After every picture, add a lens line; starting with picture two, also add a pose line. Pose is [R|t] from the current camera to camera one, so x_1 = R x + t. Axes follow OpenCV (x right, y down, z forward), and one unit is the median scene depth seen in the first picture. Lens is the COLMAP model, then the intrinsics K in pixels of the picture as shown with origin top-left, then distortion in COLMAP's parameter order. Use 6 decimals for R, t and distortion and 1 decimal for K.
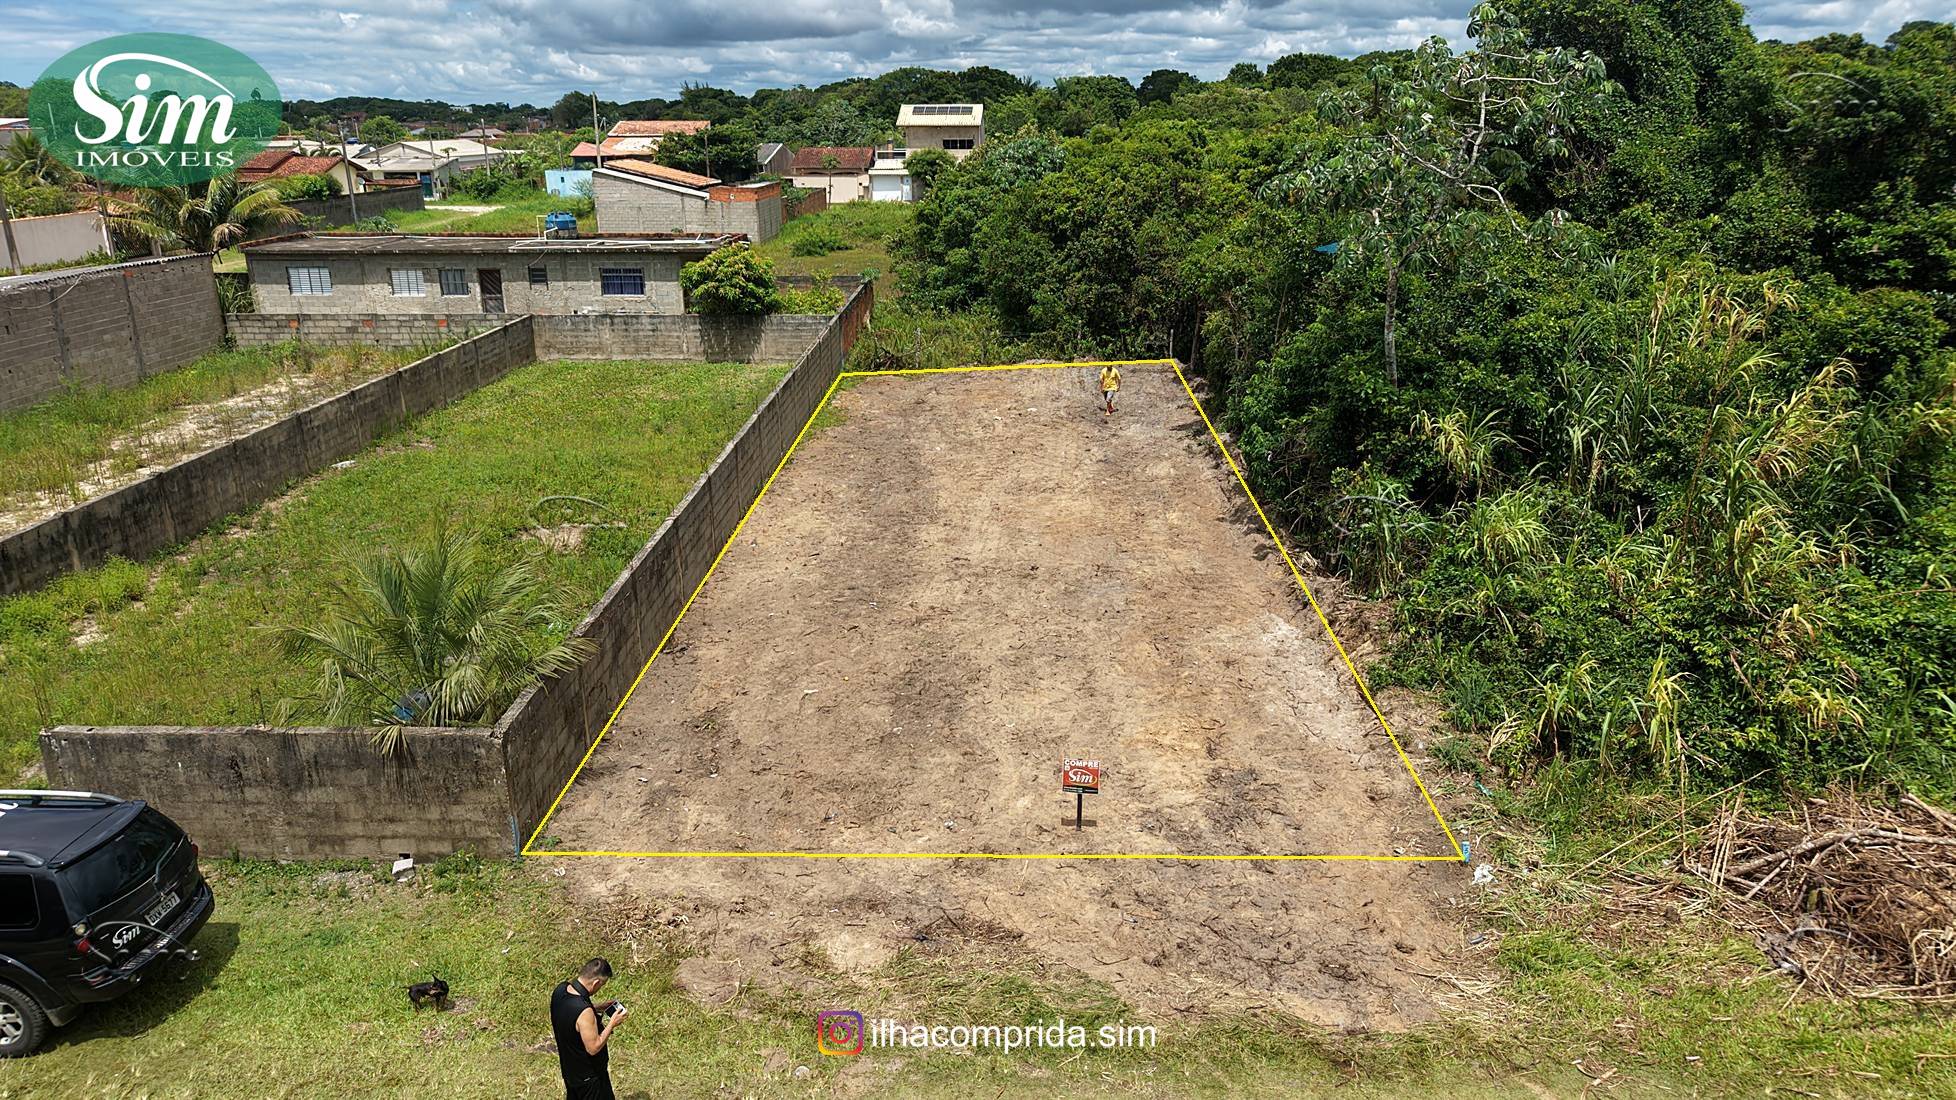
lens RADIAL K [[1315.3, 0, 976.2], [0, 1315.3, 541.7], [0, 0, 1]] dist [0.007452, -0.012047]
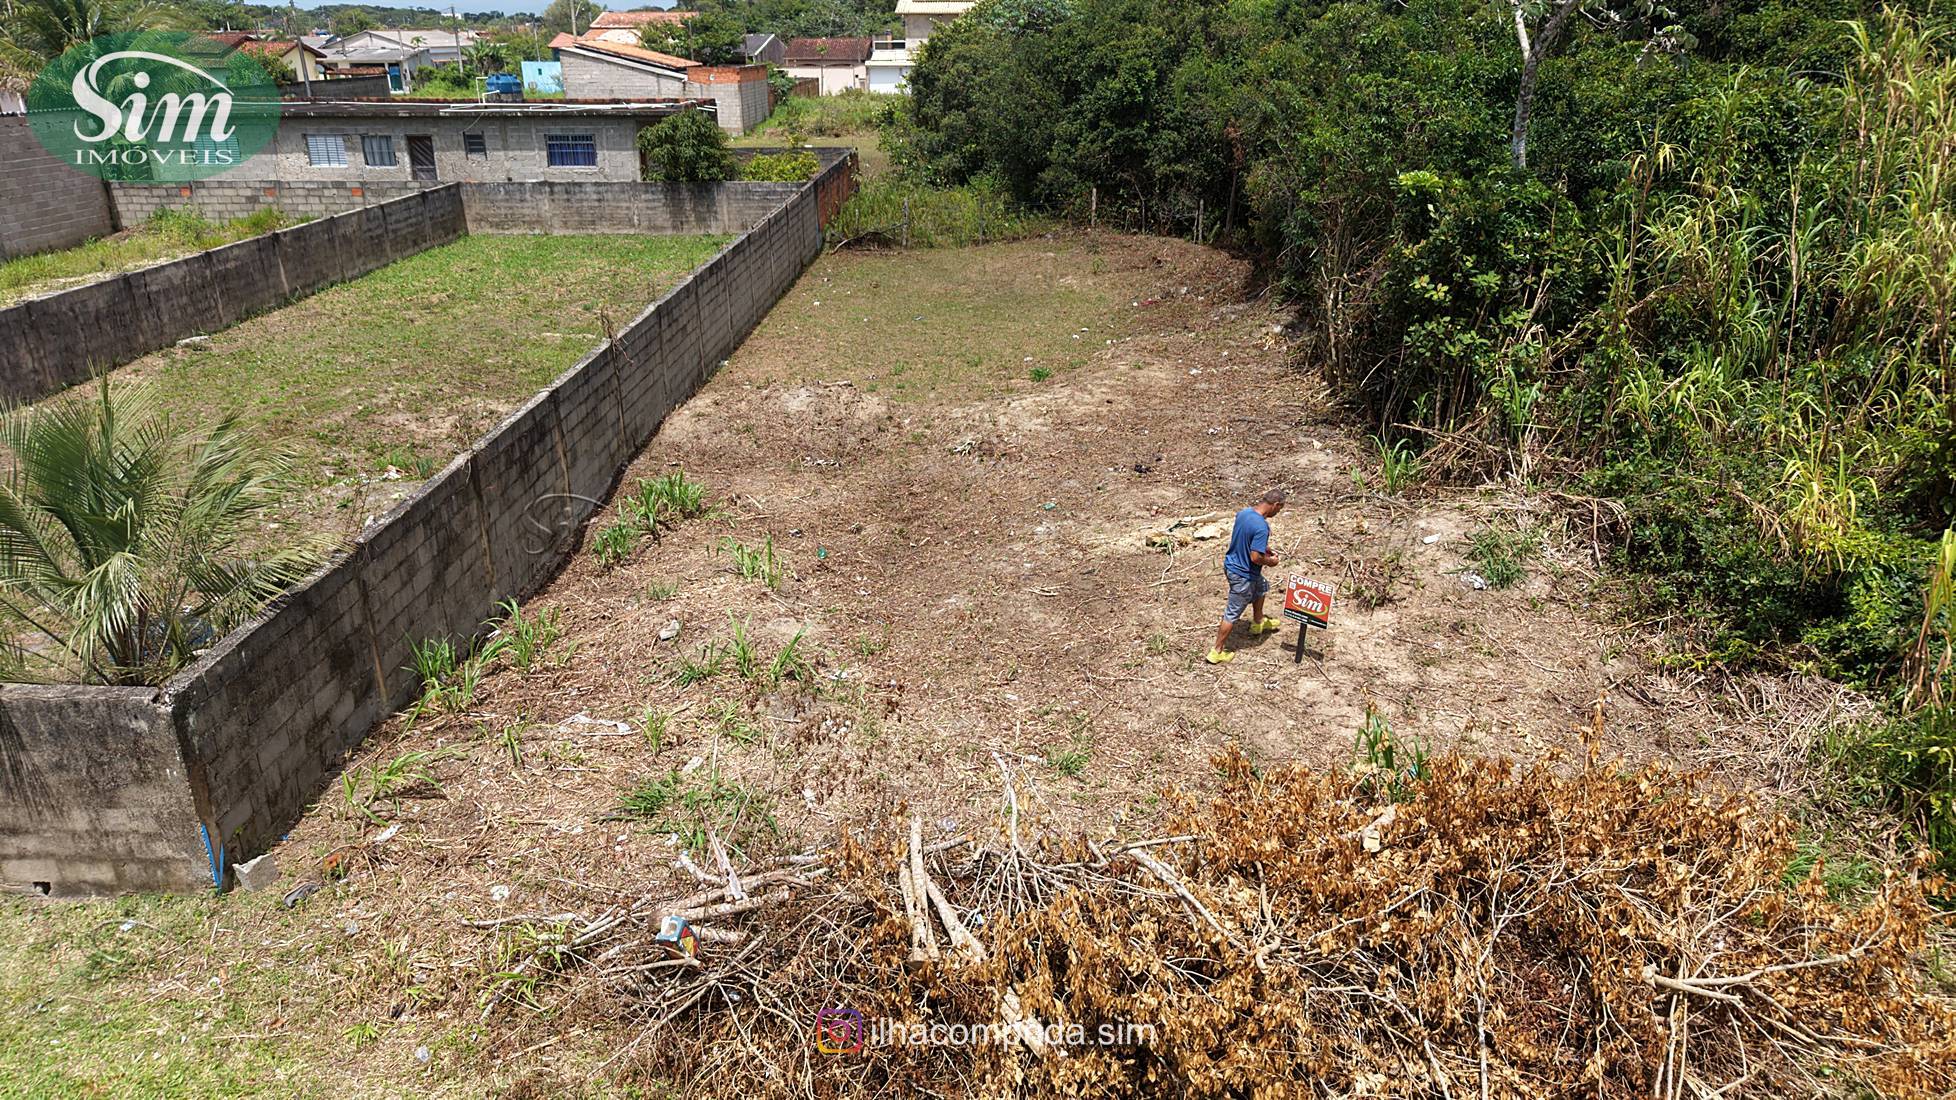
lens RADIAL K [[1315.3, 0, 973.5], [0, 1315.3, 544.0], [0, 0, 1]] dist [0.007452, -0.012047]
pose [[0.999970, 0.004210, -0.006447, 0.005587], [-0.003820, 0.998228, 0.059375, 0.010743], [0.006686, -0.059349, 0.998215, 0.116398]]
